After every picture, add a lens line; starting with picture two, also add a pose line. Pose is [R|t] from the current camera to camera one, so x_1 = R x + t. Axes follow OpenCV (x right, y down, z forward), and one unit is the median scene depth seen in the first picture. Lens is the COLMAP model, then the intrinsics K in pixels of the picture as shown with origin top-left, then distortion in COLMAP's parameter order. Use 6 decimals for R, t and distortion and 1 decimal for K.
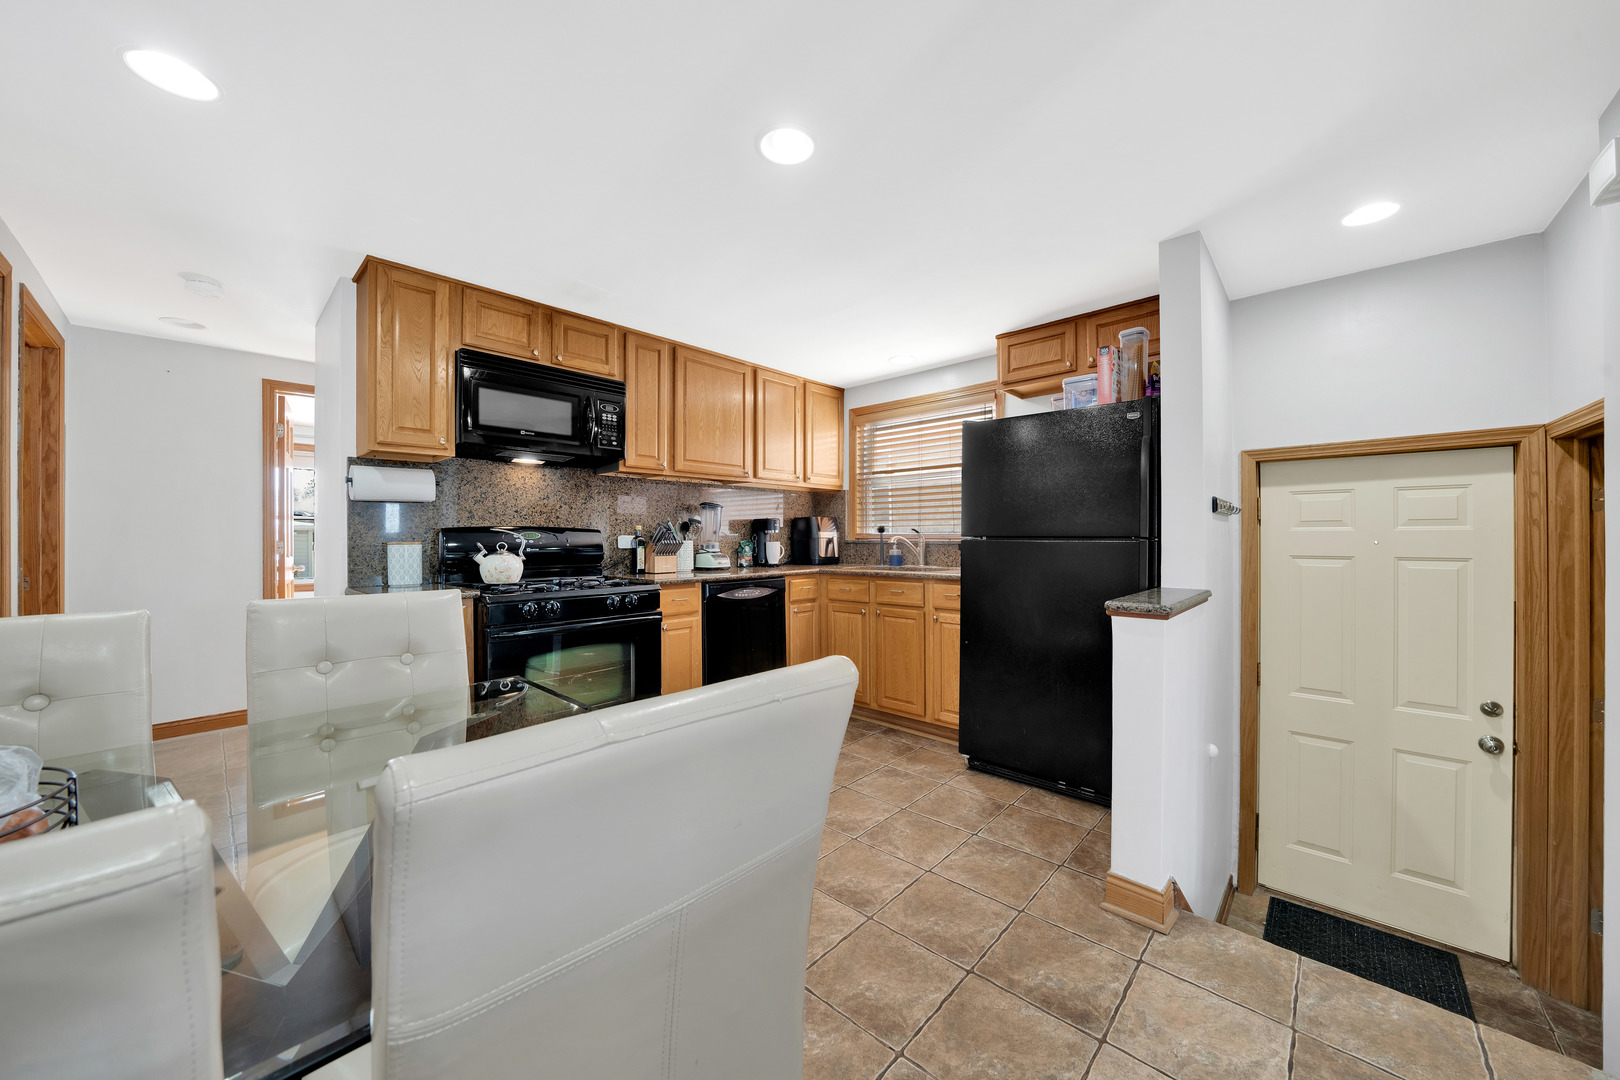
lens RADIAL K [[575.4, 0, 811.1], [0, 575.4, 534.4], [0, 0, 1]] dist [-0.026172, 0.000190]
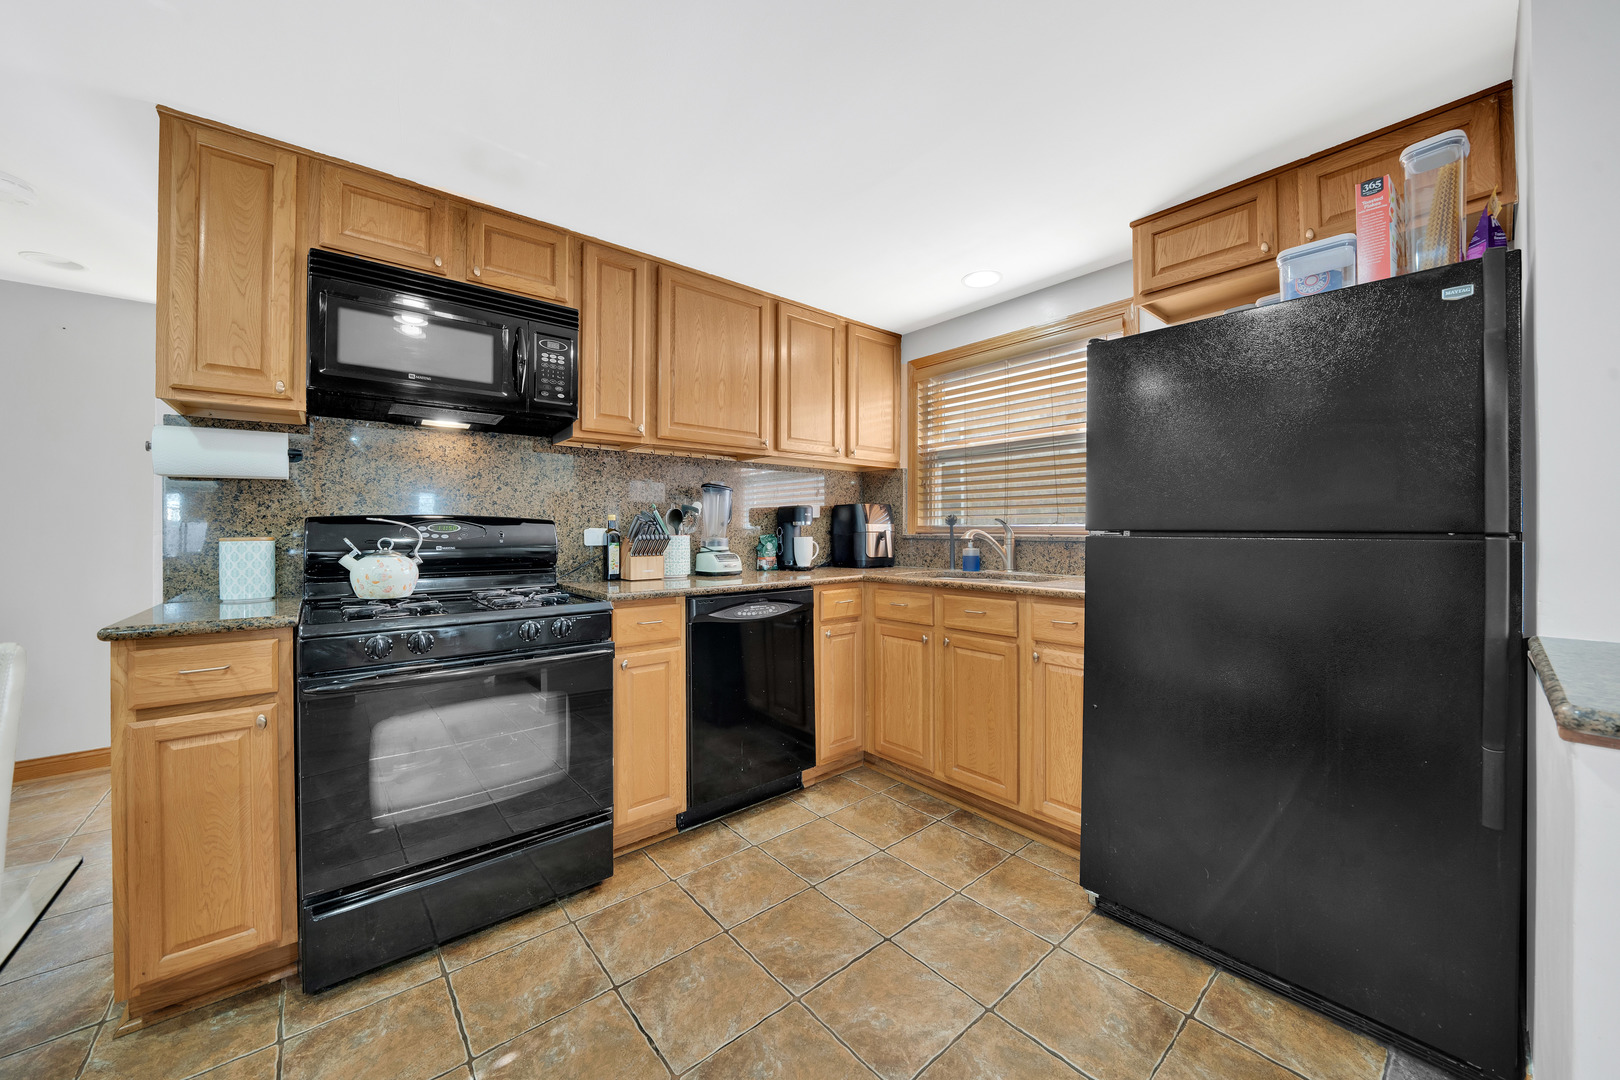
lens RADIAL K [[575.4, 0, 808.6], [0, 575.4, 528.7], [0, 0, 1]] dist [-0.026172, 0.000190]
pose [[0.992669, 0.001334, -0.120856, 0.040874], [-0.001055, 0.999997, 0.002372, 0.000680], [0.120859, -0.002227, 0.992667, 0.344490]]
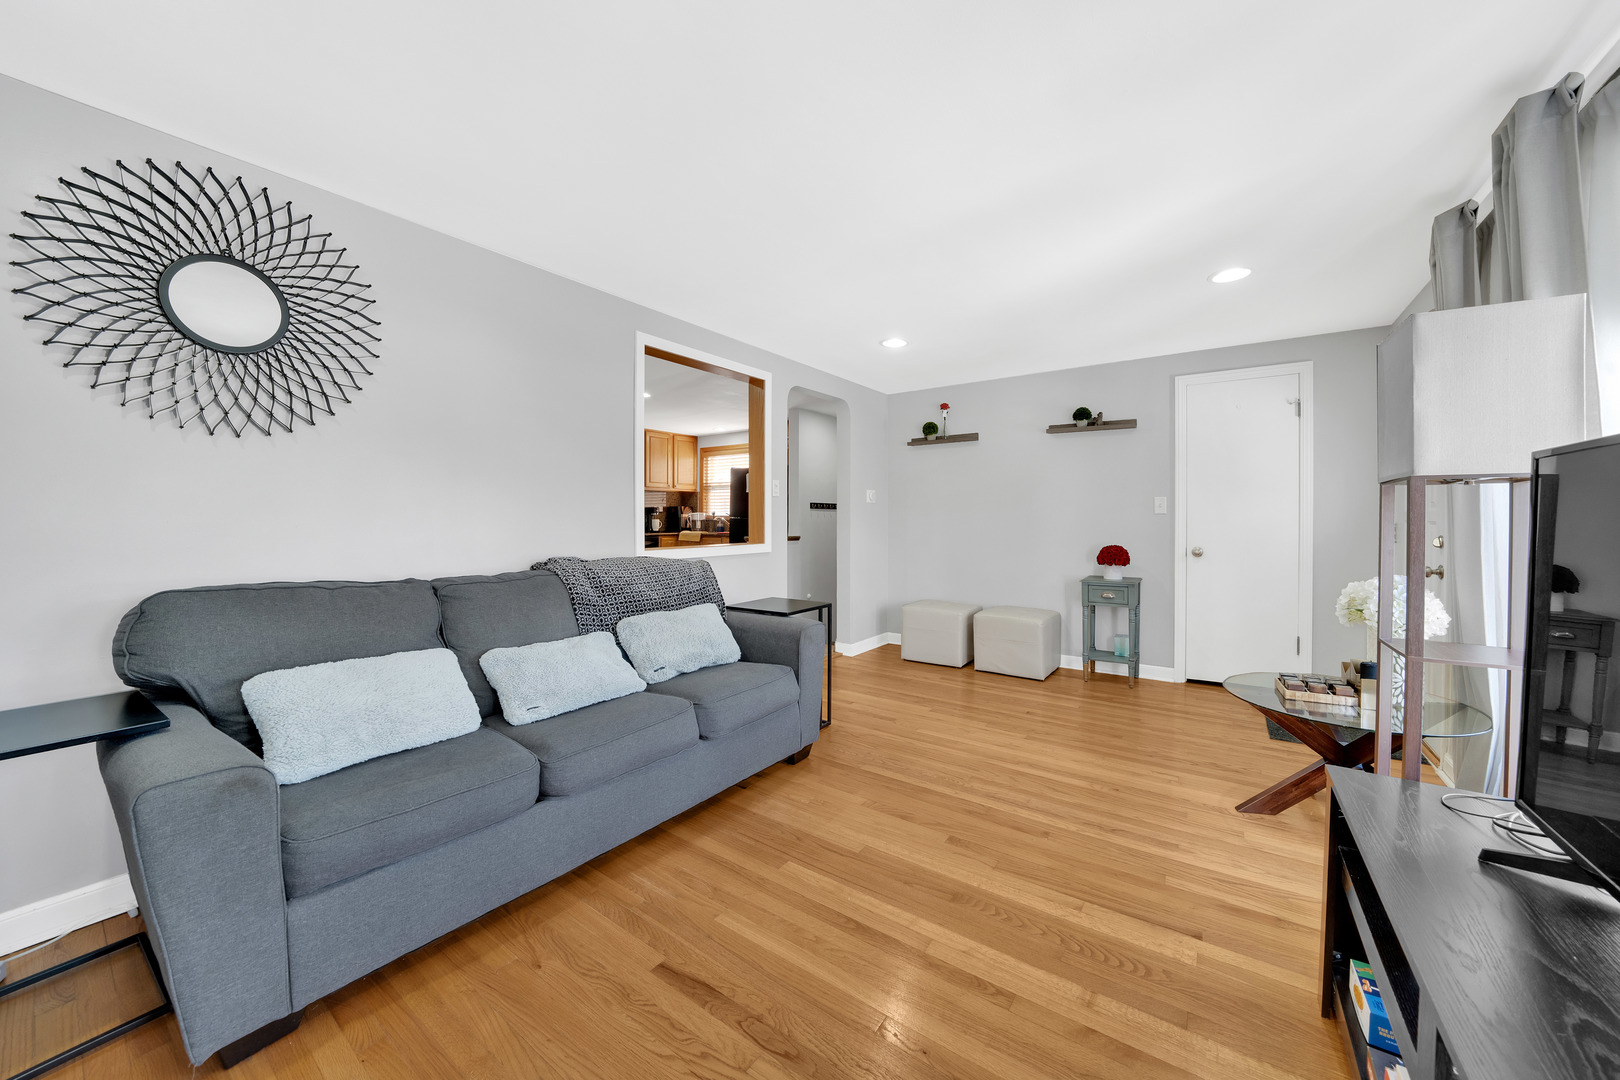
lens RADIAL K [[575.4, 0, 819.6], [0, 575.4, 528.6], [0, 0, 1]] dist [-0.026172, 0.000190]
pose [[0.990670, 0.004343, 0.136216, 0.288318], [-0.007328, 0.999744, 0.021416, -0.001740], [-0.136088, -0.022214, 0.990448, -1.307911]]
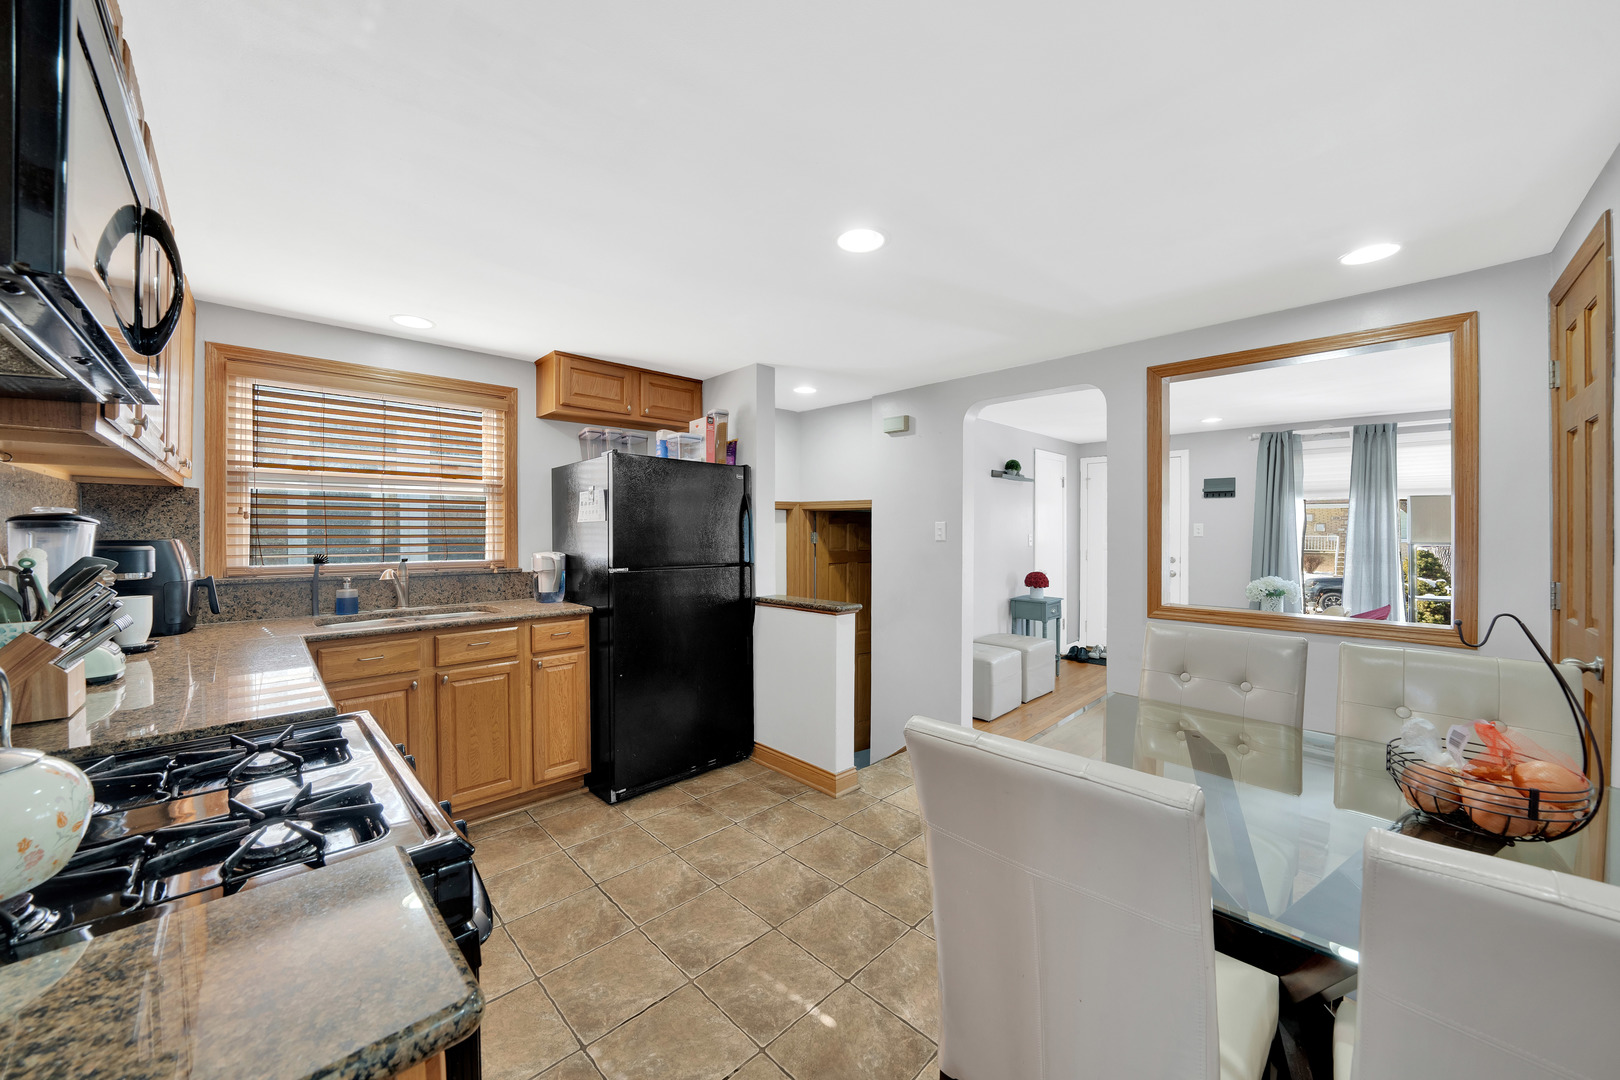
lens RADIAL K [[585.6, 0, 826.7], [0, 585.6, 530.6], [0, 0, 1]] dist [-0.002133, -0.000076]
pose [[0.029885, 0.005726, 0.999537, -0.680331], [-0.007916, 0.999954, -0.005492, -0.055182], [-0.999522, -0.007748, 0.029929, 0.575387]]
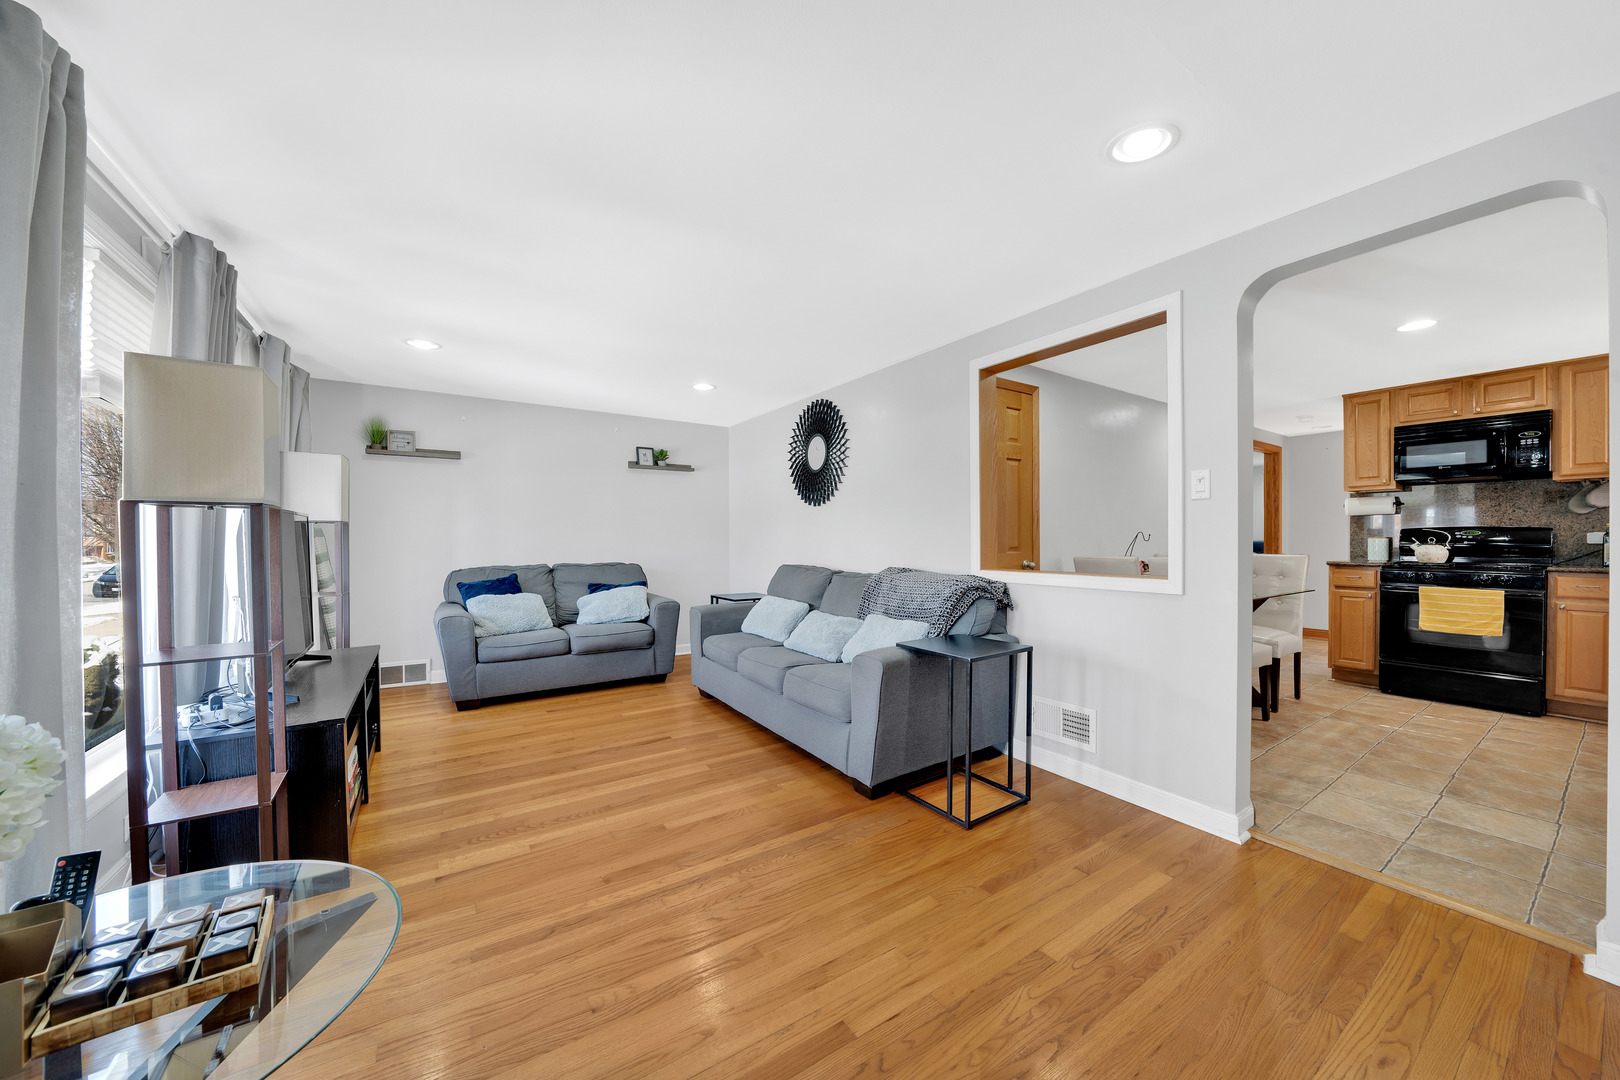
lens RADIAL K [[575.4, 0, 821.5], [0, 575.4, 543.7], [0, 0, 1]] dist [-0.026172, 0.000190]
pose [[-0.225739, 0.016182, -0.974053, 1.224989], [0.008203, 0.999858, 0.014710, -0.004746], [0.974153, -0.004669, -0.225840, -0.281971]]
